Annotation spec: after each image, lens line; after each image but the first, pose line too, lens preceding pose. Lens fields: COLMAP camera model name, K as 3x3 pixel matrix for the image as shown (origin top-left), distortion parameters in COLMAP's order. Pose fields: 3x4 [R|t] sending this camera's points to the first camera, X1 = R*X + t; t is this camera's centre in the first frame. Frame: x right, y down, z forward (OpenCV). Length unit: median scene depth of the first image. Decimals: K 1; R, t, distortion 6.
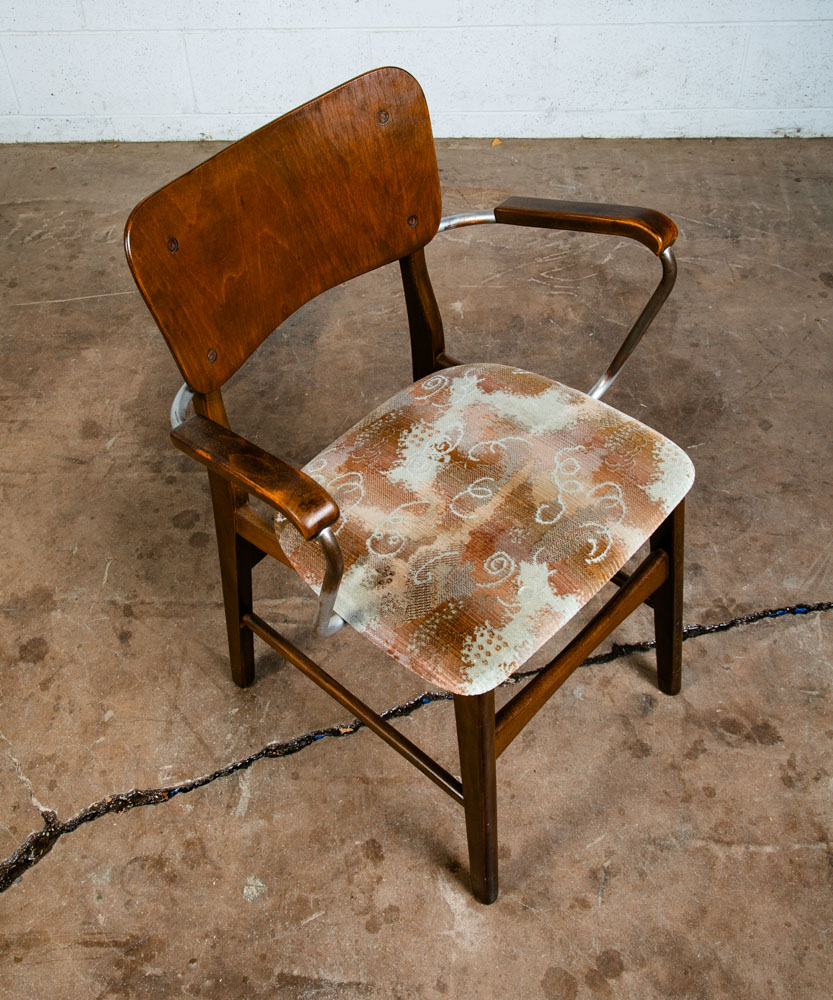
lens RADIAL K [[1135.7, 0, 407.9], [0, 1135.7, 434.0], [0, 0, 1]] dist [-0.008002, 0.000000]
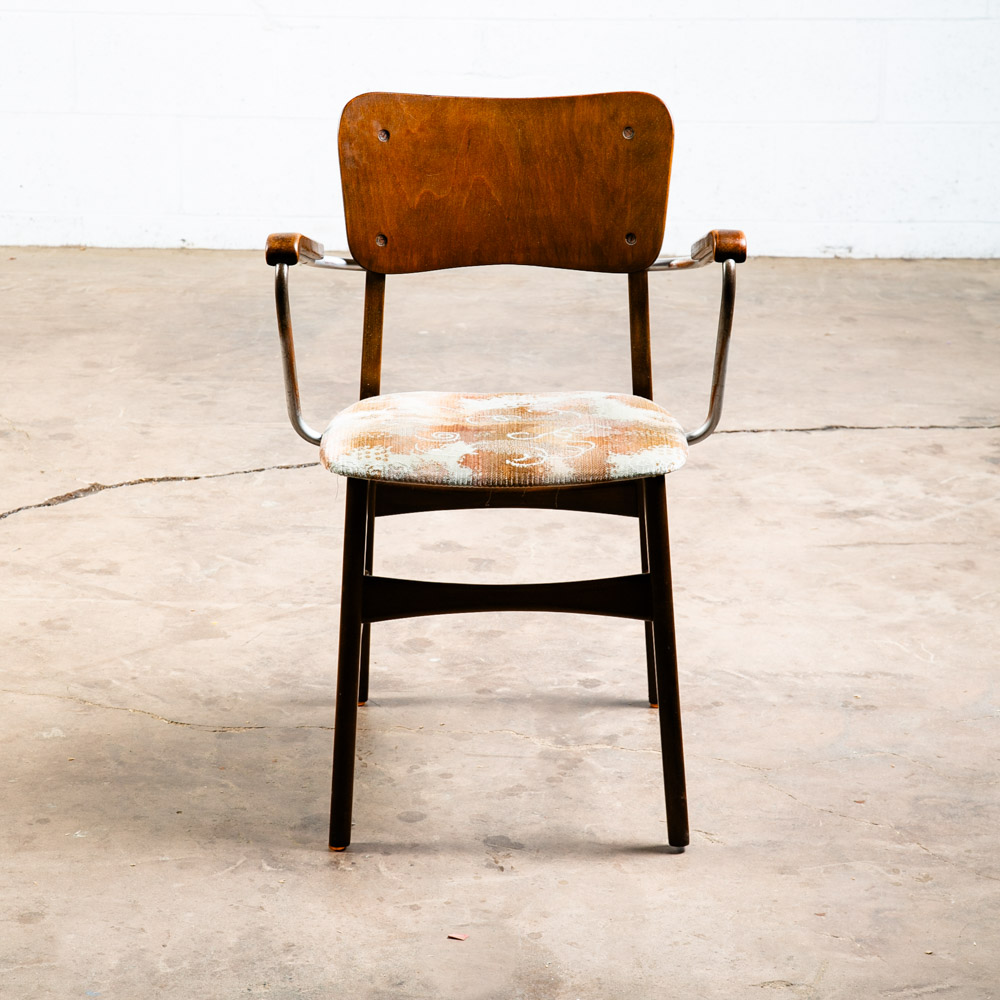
lens RADIAL K [[2990.6, 0, 483.2], [0, 2990.6, 467.3], [0, 0, 1]] dist [0.272567, 0.000000]
pose [[0.999236, 0.035753, 0.015798, 0.034715], [-0.023954, 0.879487, -0.475319, 1.599515], [-0.030888, 0.474577, 0.879672, -1.574176]]
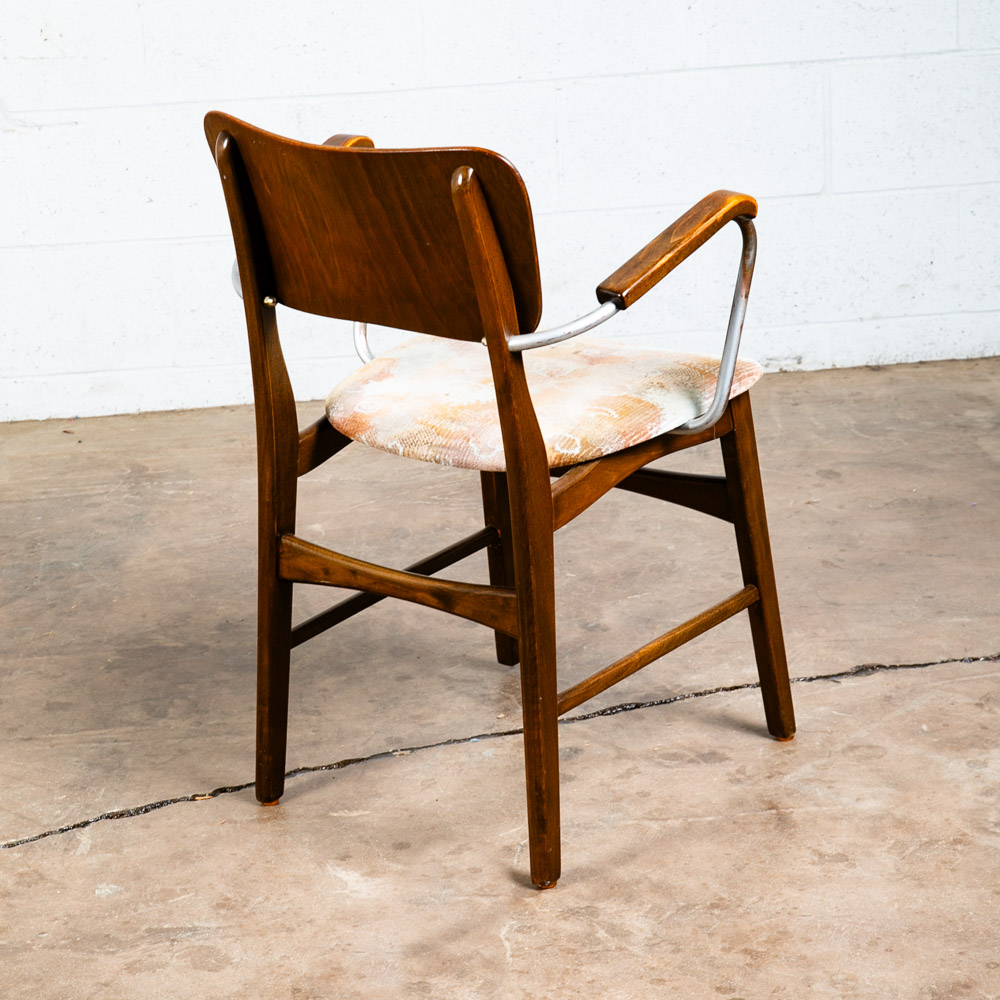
lens RADIAL K [[3262.9, 0, 478.0], [0, 3262.9, 486.7], [0, 0, 1]] dist [0.284614, 0.000000]
pose [[0.993965, -0.048378, 0.098456, -0.074663], [0.088258, 0.885687, -0.455816, 1.072366], [-0.065150, 0.461755, 0.884612, -1.104353]]
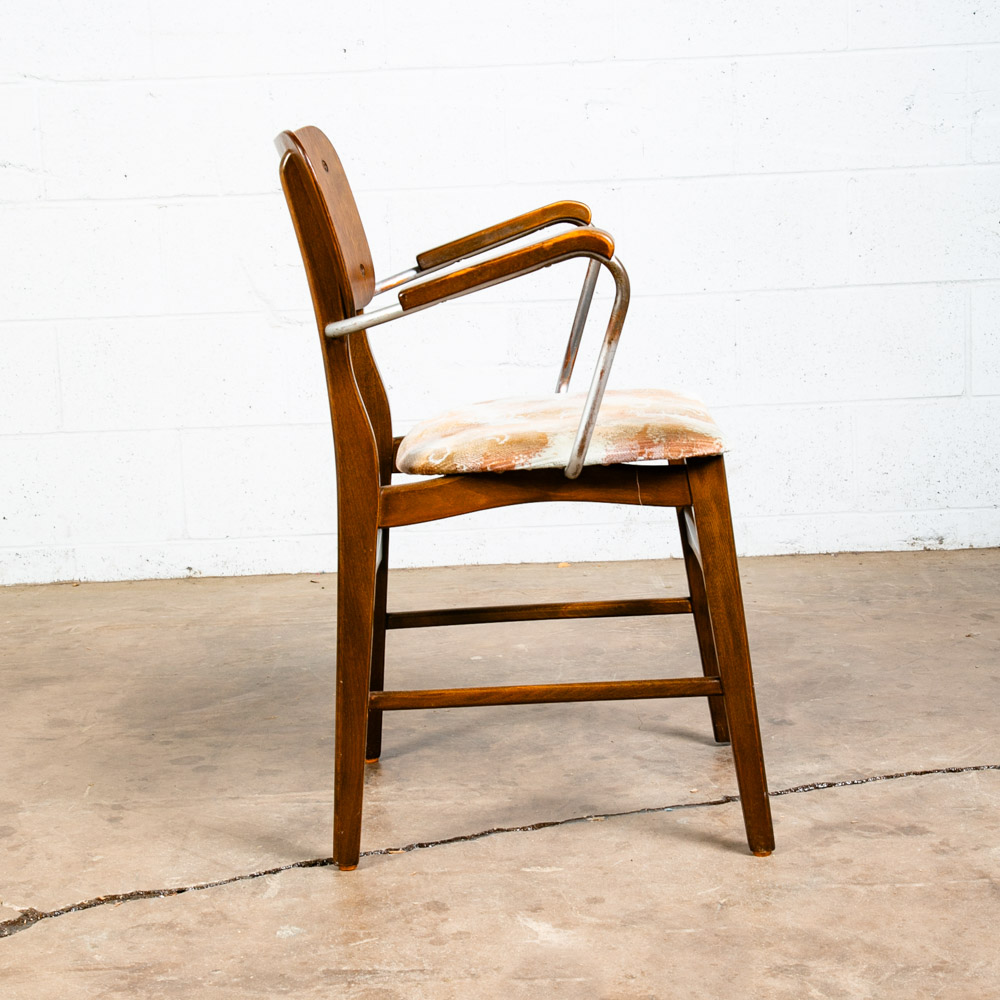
lens RADIAL K [[2083.3, 0, 497.4], [0, 2083.3, 490.2], [0, 0, 1]] dist [0.089900, 0.000000]
pose [[0.999272, -0.013445, 0.035691, -0.031075], [0.031663, 0.814153, -0.579787, 0.855831], [-0.021263, 0.580495, 0.813986, -0.335759]]
